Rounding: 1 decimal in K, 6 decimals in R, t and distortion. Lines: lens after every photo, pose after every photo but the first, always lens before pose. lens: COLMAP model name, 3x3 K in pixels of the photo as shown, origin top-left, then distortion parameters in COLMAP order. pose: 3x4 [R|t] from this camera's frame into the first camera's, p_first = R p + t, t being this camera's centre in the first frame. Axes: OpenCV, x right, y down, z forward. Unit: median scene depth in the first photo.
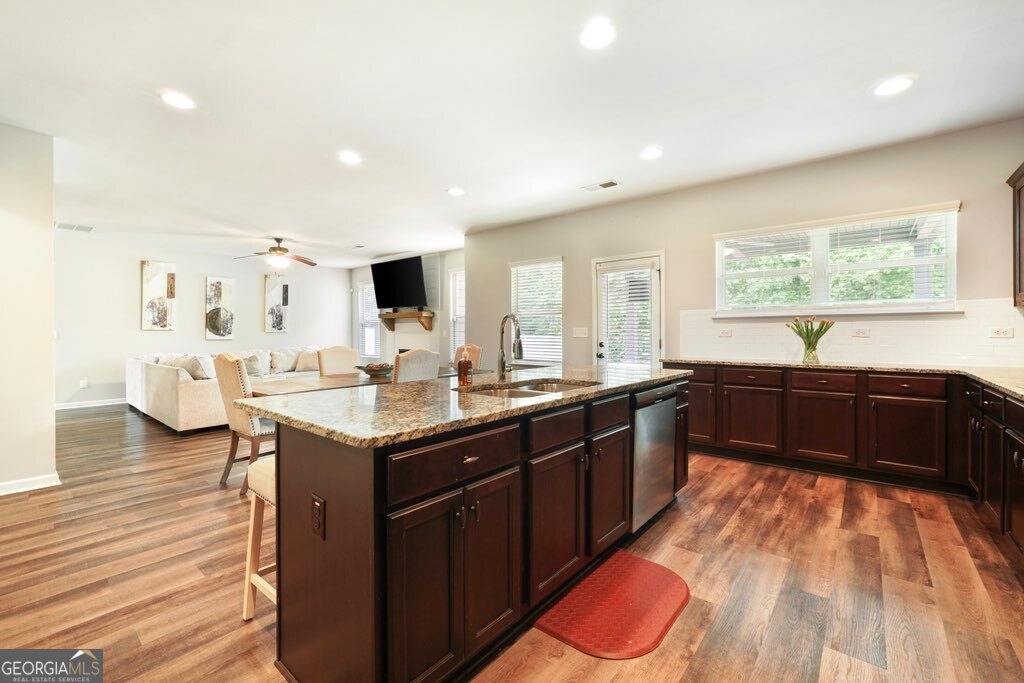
lens RADIAL K [[432.1, 0, 506.9], [0, 432.1, 337.4], [0, 0, 1]] dist [-0.000068, 0.000112]
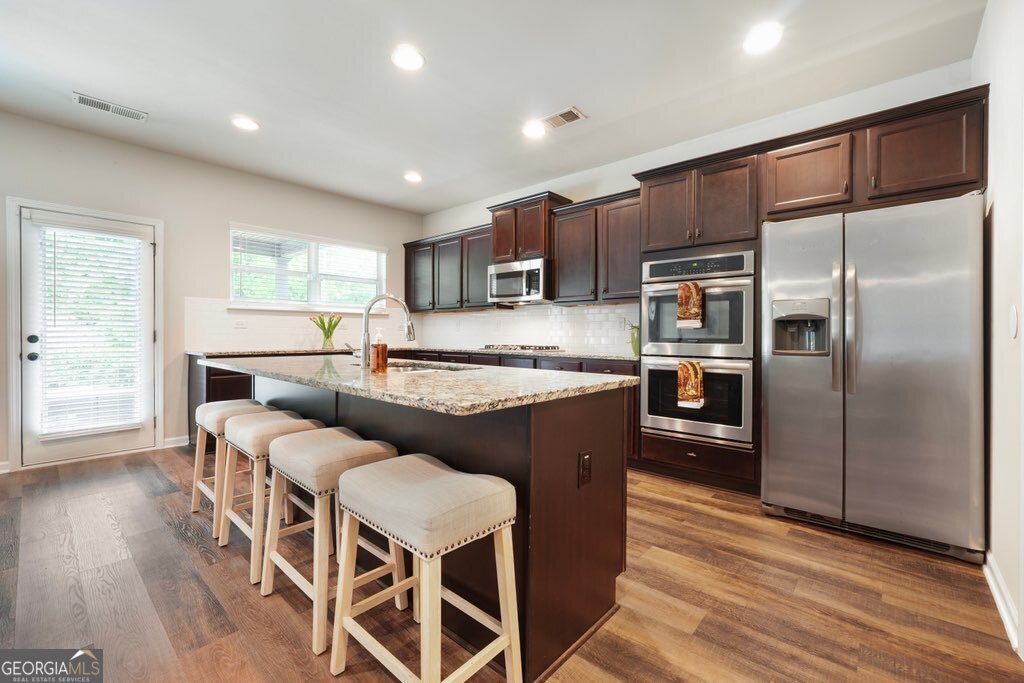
lens RADIAL K [[432.1, 0, 507.7], [0, 432.1, 339.0], [0, 0, 1]] dist [-0.000068, 0.000112]
pose [[0.032656, -0.004624, 0.999456, -1.056642], [0.006101, 0.999972, 0.004427, 0.050498], [-0.999448, 0.005953, 0.032683, 0.793473]]
